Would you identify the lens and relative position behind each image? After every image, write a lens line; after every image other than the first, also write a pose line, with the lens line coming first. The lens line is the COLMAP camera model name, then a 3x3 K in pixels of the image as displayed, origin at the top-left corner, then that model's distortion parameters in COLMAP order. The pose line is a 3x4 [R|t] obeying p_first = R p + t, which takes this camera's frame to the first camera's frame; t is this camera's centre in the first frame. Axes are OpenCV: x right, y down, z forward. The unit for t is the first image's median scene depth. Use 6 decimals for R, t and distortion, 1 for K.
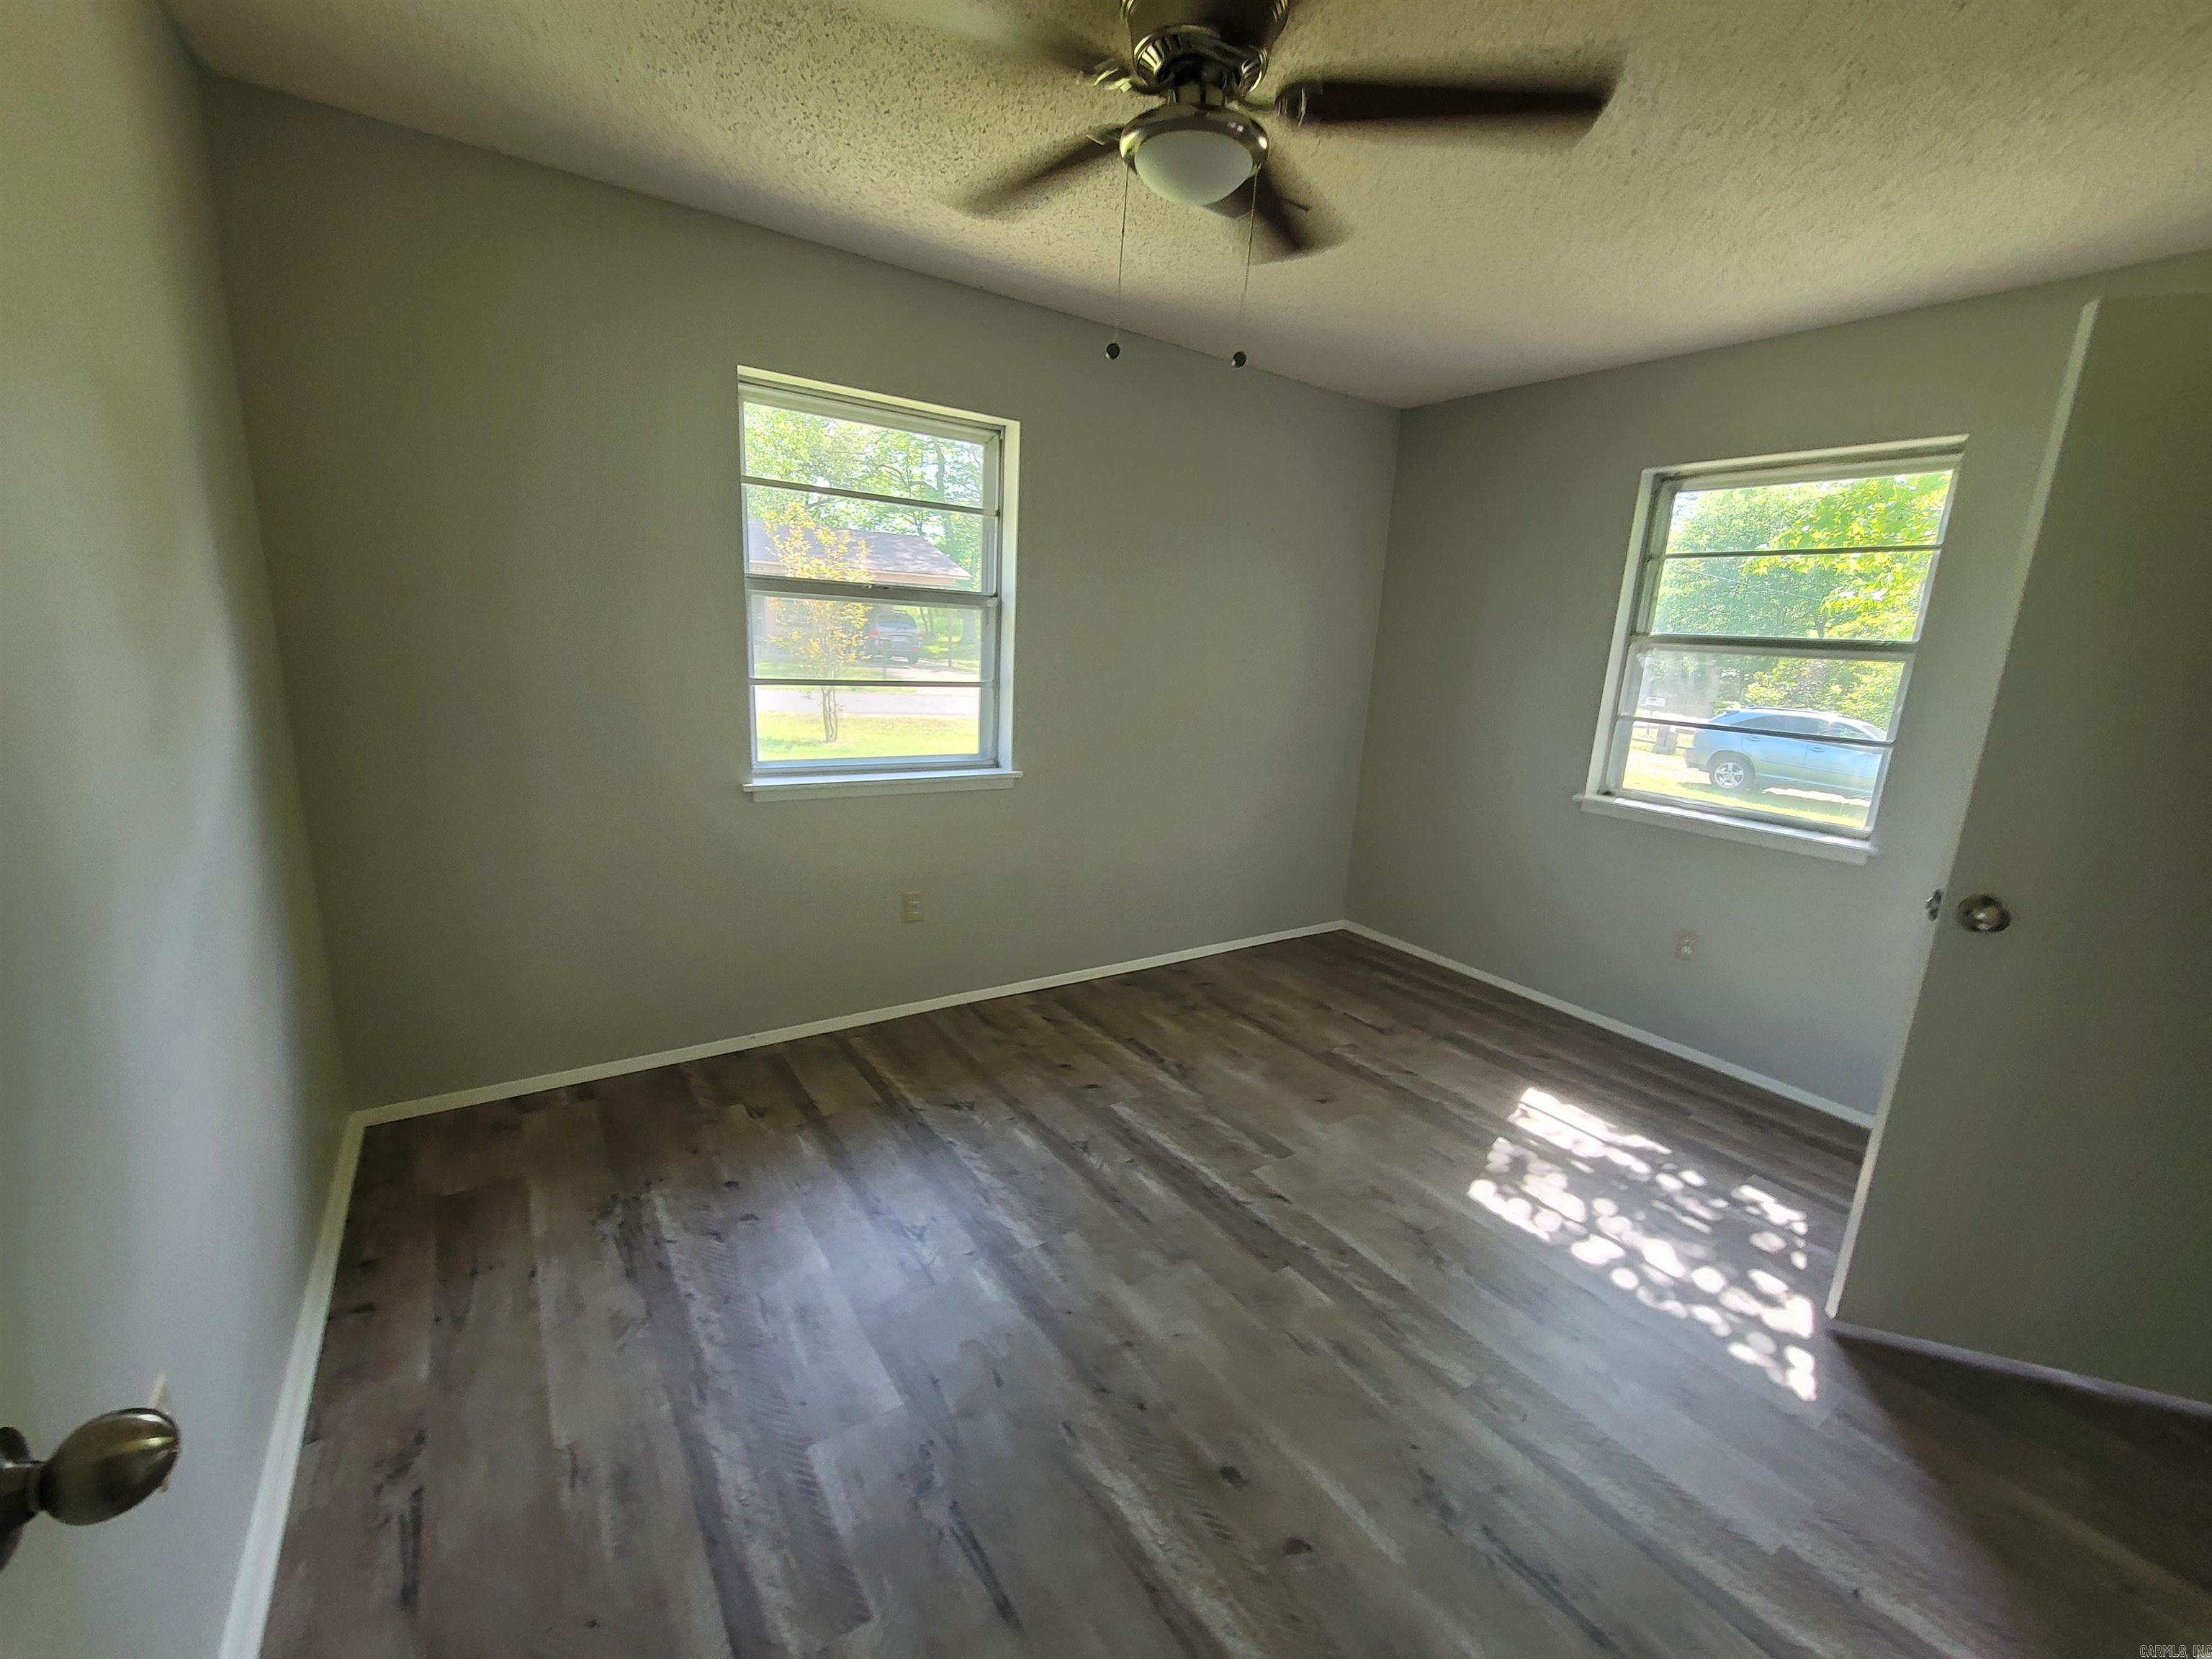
lens RADIAL K [[901.4, 0, 1126.0], [0, 901.4, 812.9], [0, 0, 1]] dist [-0.003344, -0.000331]
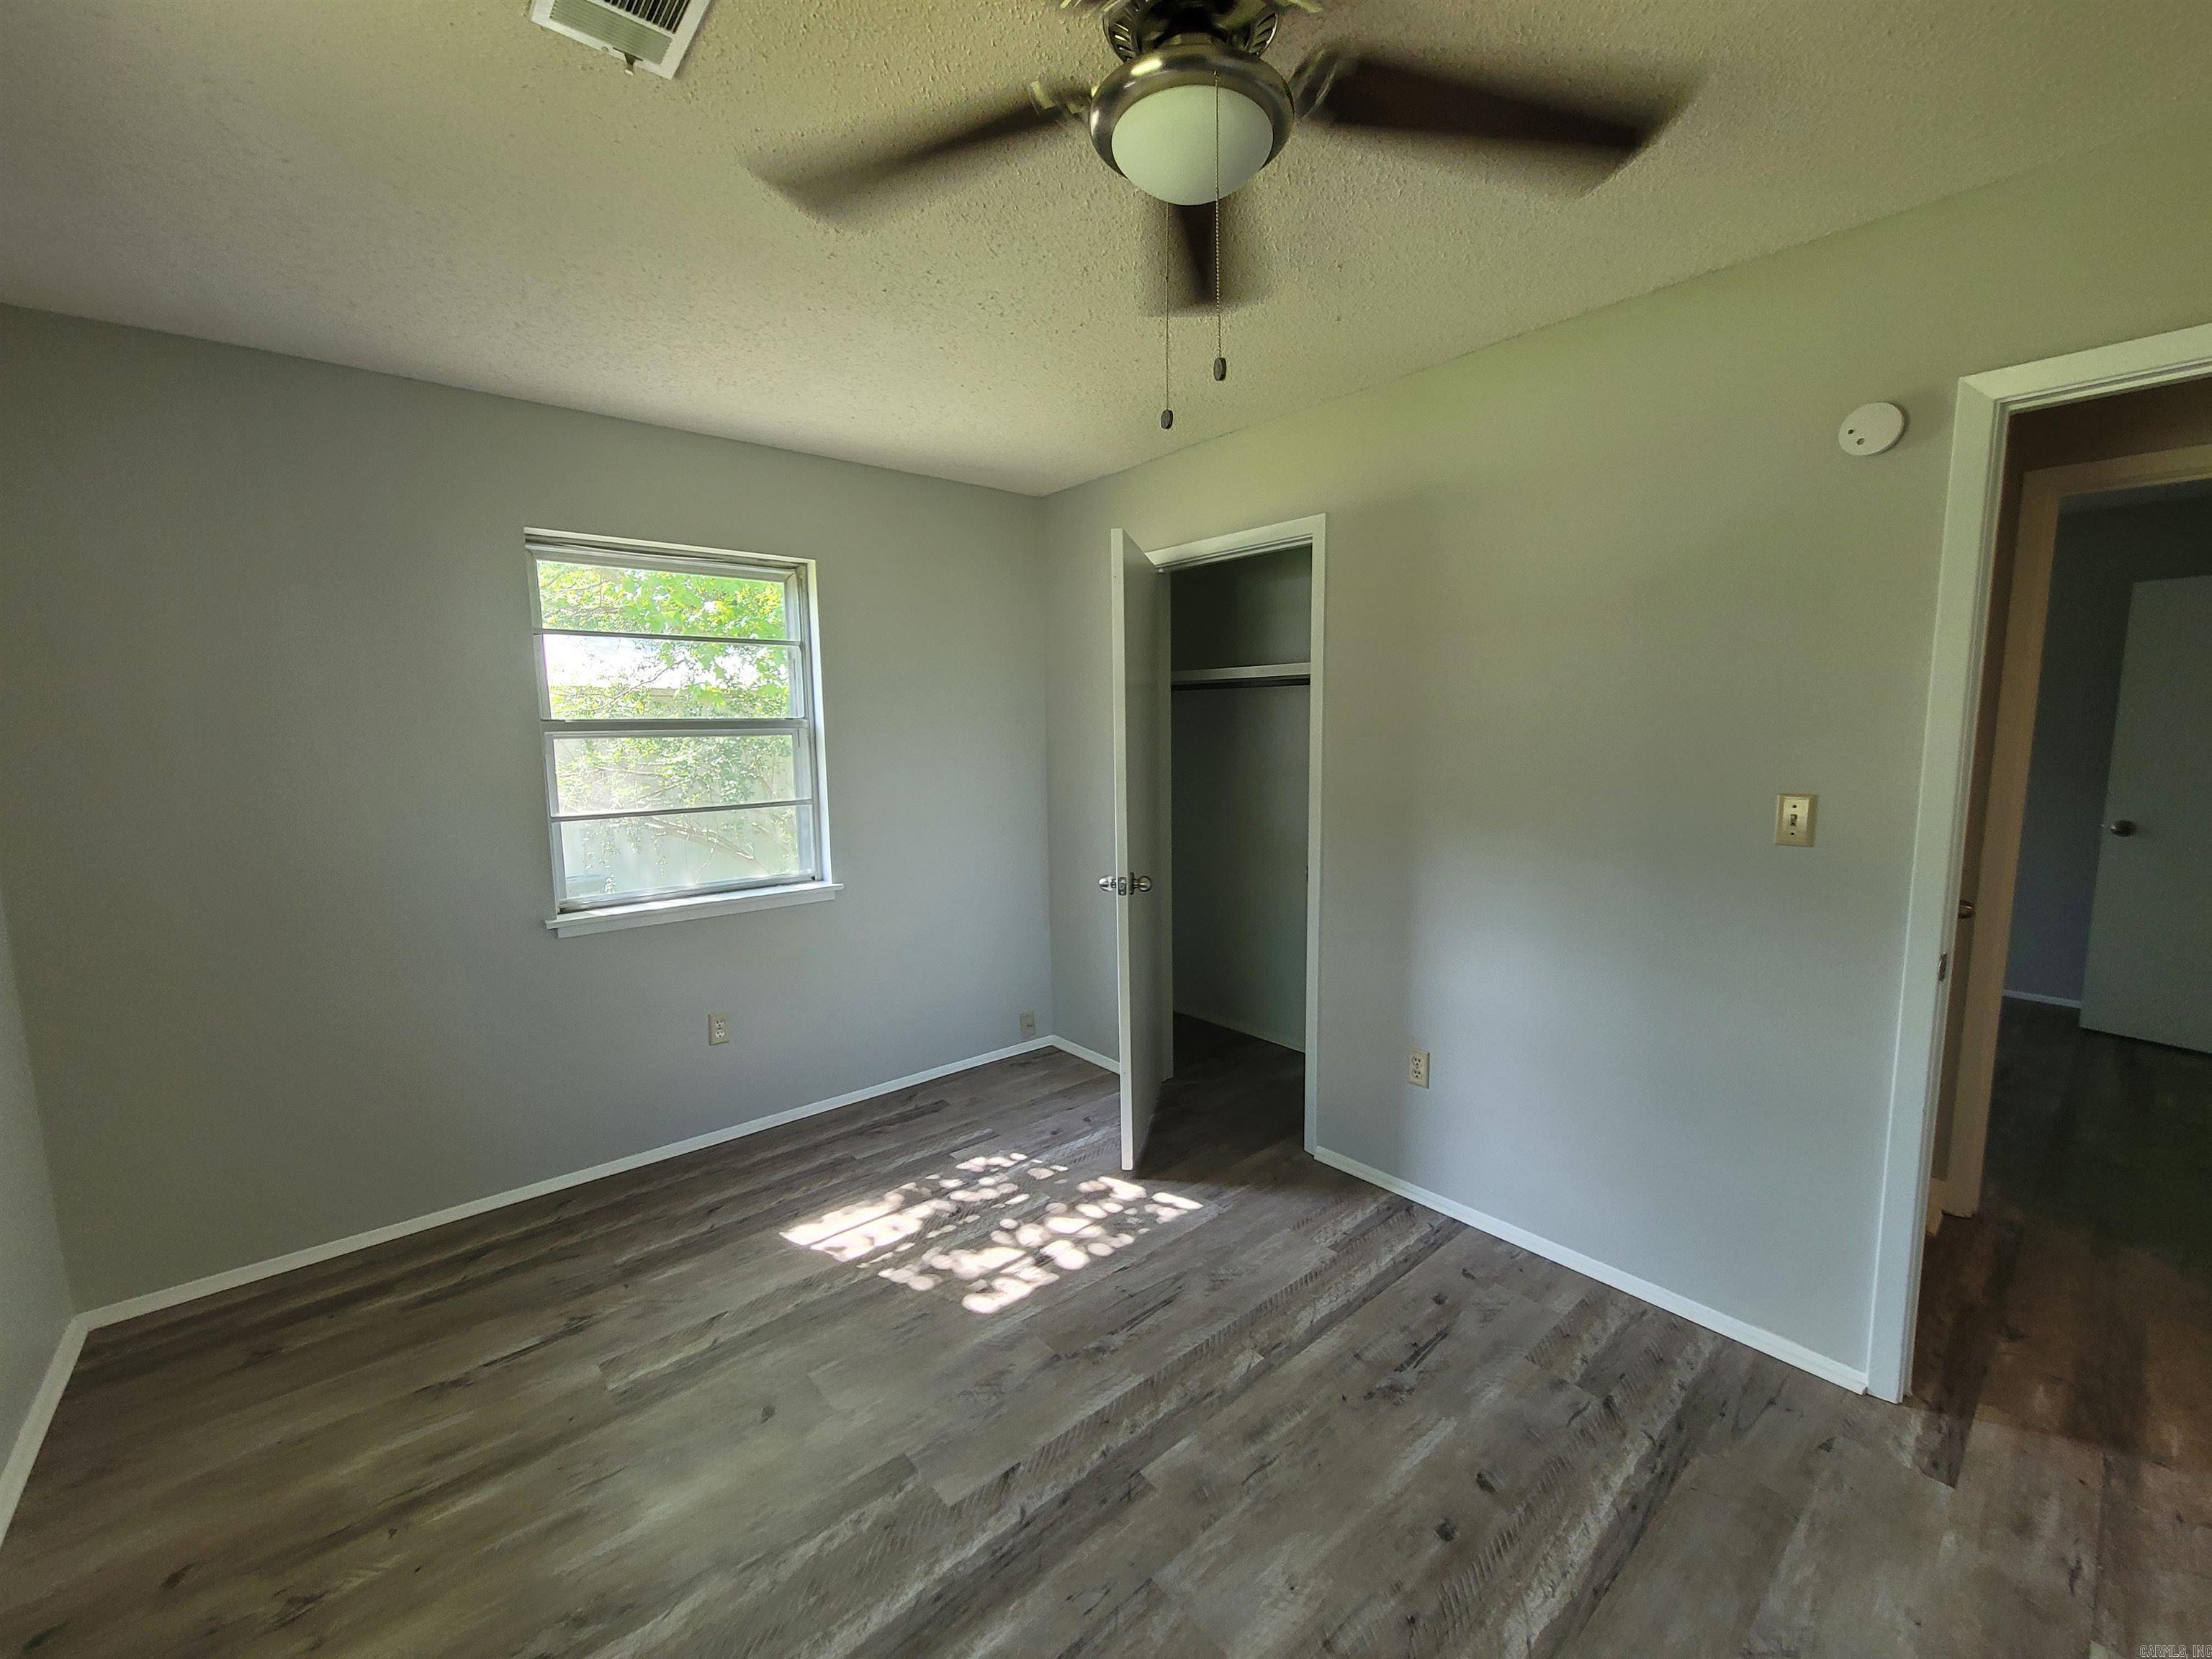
lens RADIAL K [[901.4, 0, 1112.6], [0, 901.4, 830.9], [0, 0, 1]] dist [-0.003344, -0.000331]
pose [[-0.092232, -0.167460, 0.981555, -0.475872], [0.202651, 0.961969, 0.183160, -0.212672], [-0.974898, 0.215806, -0.054788, 0.799842]]
